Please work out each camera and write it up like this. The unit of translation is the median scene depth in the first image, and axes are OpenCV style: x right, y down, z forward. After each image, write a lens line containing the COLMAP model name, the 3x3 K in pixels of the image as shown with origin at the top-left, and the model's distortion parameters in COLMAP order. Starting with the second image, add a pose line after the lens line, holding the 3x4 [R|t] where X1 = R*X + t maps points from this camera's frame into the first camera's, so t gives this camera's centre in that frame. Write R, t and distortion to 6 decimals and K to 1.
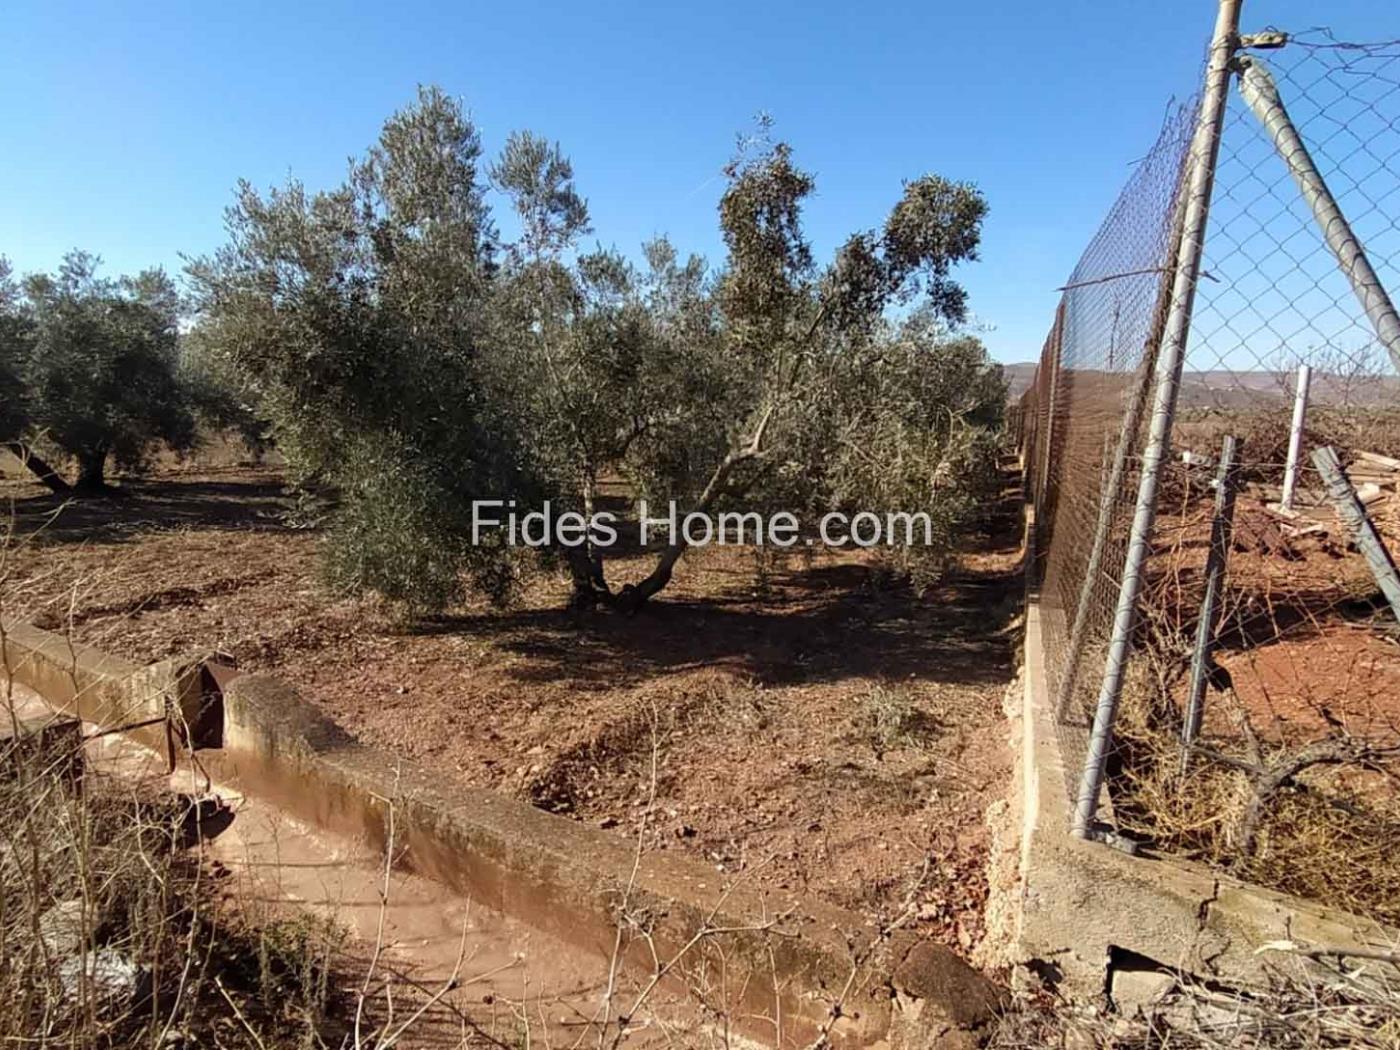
lens RADIAL K [[799.2, 0, 700.0], [0, 799.2, 525.0], [0, 0, 1]] dist [-0.004041, -0.000524]
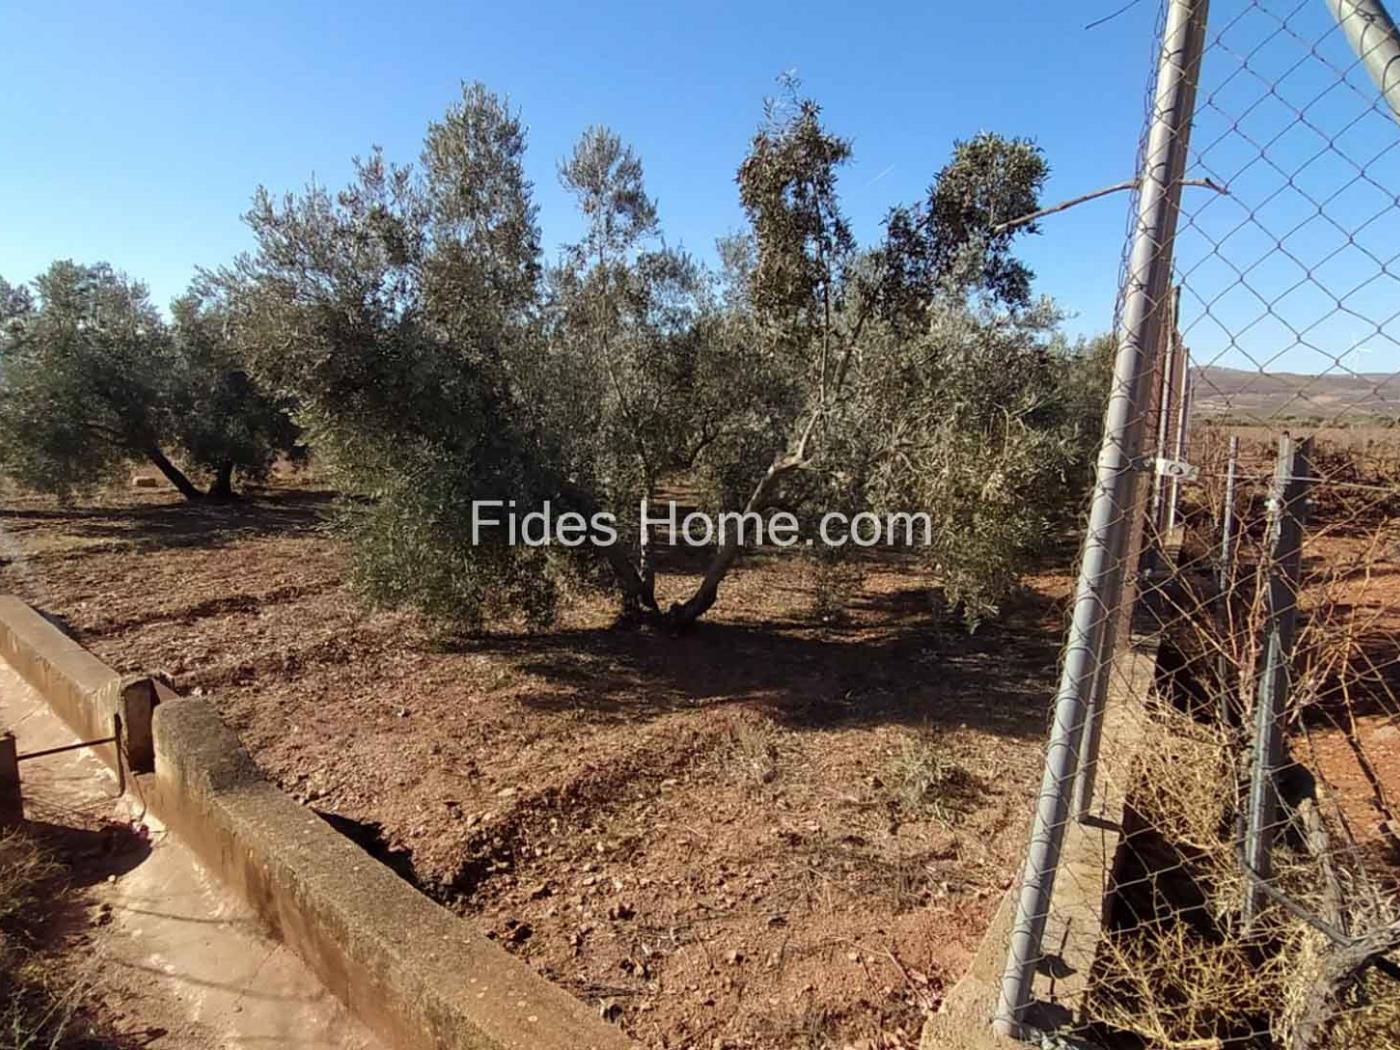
lens RADIAL K [[810.9, 0, 700.0], [0, 810.9, 525.0], [0, 0, 1]] dist [-0.000205, -0.001943]
pose [[0.986864, 0.013179, -0.161017, 0.128188], [-0.015485, 0.999795, -0.013075, -0.008510], [0.160811, 0.015396, 0.986865, 0.109976]]
